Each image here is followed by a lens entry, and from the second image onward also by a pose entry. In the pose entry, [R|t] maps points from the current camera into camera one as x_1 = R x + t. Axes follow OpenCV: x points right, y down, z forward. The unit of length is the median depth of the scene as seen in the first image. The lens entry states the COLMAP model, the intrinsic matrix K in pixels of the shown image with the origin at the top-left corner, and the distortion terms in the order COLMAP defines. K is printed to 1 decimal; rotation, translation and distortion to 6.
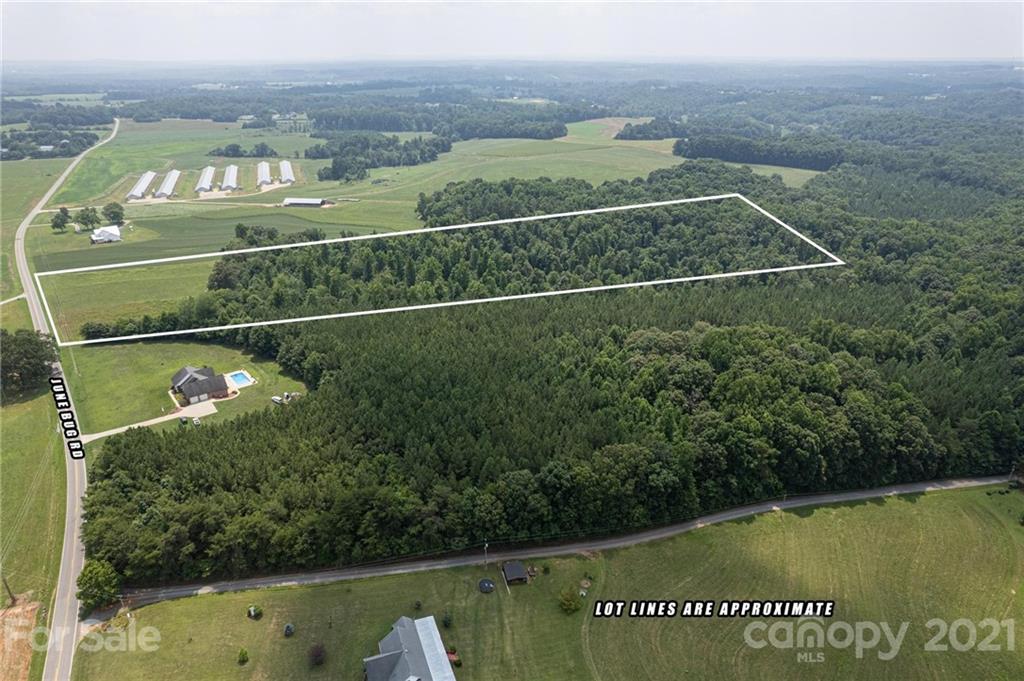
lens RADIAL K [[655.8, 0, 517.2], [0, 655.8, 342.1], [0, 0, 1]] dist [-0.073999, 0.066965]
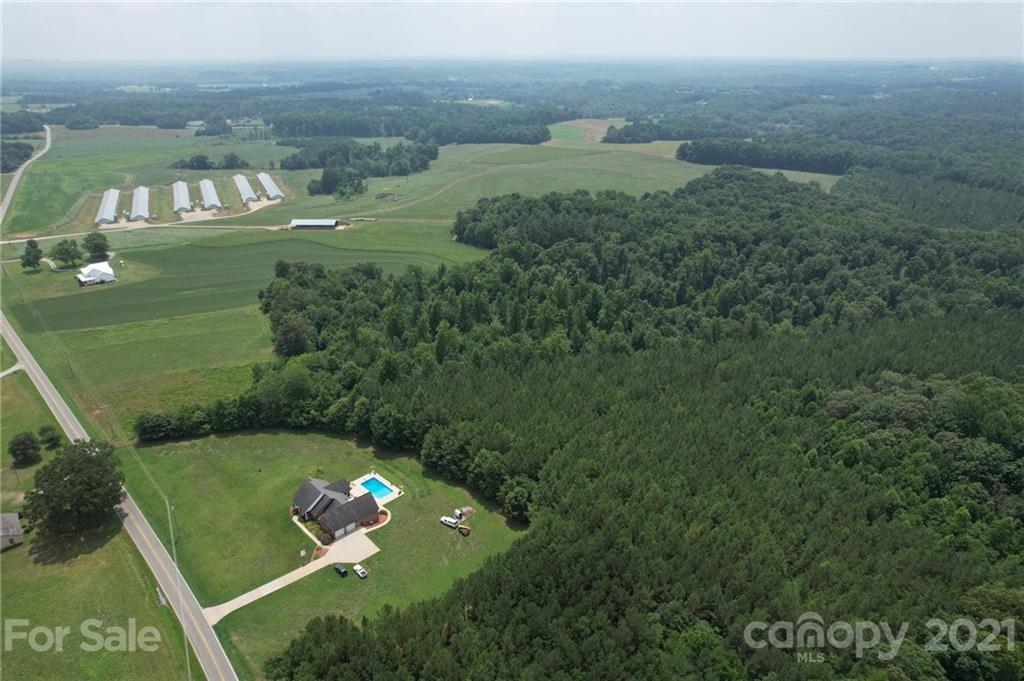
lens RADIAL K [[655.8, 0, 519.3], [0, 655.8, 345.7], [0, 0, 1]] dist [-0.073999, 0.066965]
pose [[0.994932, -0.041195, 0.091720, -0.092411], [0.040742, 0.999146, 0.006814, -0.030207], [-0.091922, -0.003043, 0.995762, 0.066816]]
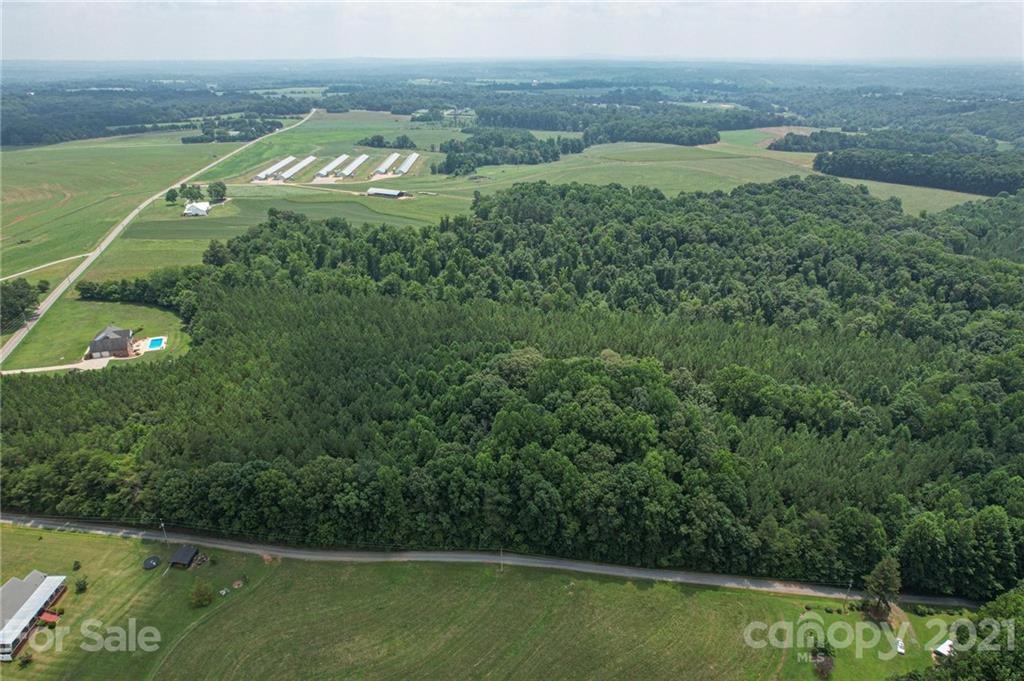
lens RADIAL K [[655.8, 0, 512.6], [0, 655.8, 341.6], [0, 0, 1]] dist [-0.073999, 0.066965]
pose [[0.948410, 0.130598, -0.288899, 0.137354], [-0.130967, 0.991221, 0.018142, -0.013667], [0.288732, 0.020631, 0.957188, 0.029941]]
